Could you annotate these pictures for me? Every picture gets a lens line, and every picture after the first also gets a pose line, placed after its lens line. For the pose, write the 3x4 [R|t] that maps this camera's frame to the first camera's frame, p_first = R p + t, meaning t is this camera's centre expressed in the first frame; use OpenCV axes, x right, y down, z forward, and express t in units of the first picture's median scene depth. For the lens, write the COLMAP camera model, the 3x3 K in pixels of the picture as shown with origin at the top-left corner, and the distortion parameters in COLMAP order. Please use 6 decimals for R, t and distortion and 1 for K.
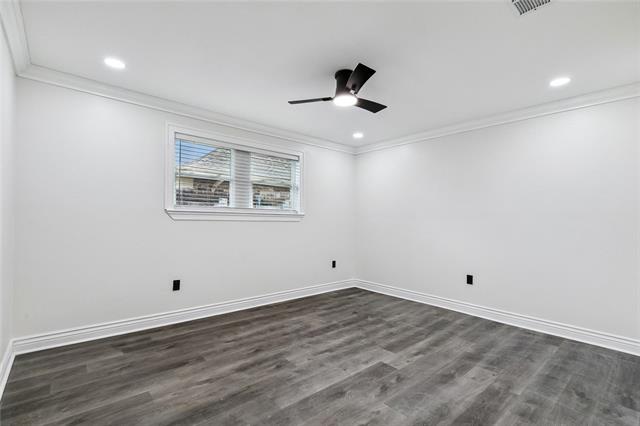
lens RADIAL K [[289.9, 0, 318.3], [0, 289.9, 212.2], [0, 0, 1]] dist [0.001904, -0.000198]
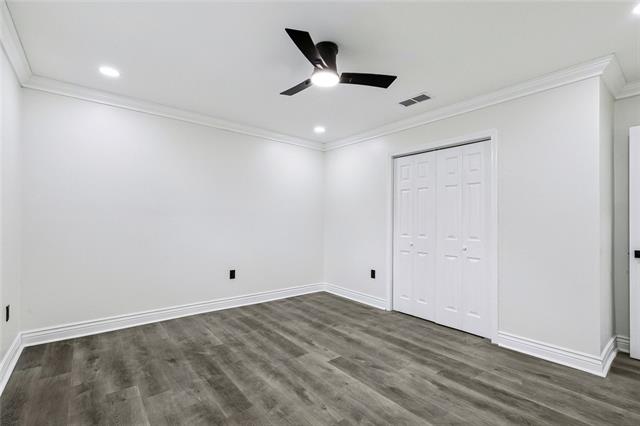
lens RADIAL K [[289.9, 0, 318.3], [0, 289.9, 212.2], [0, 0, 1]] dist [0.001904, -0.000198]
pose [[0.053828, 0.012927, 0.998467, -0.657859], [-0.031502, 0.999440, -0.011241, 0.014904], [-0.998053, -0.030849, 0.054205, 0.838779]]
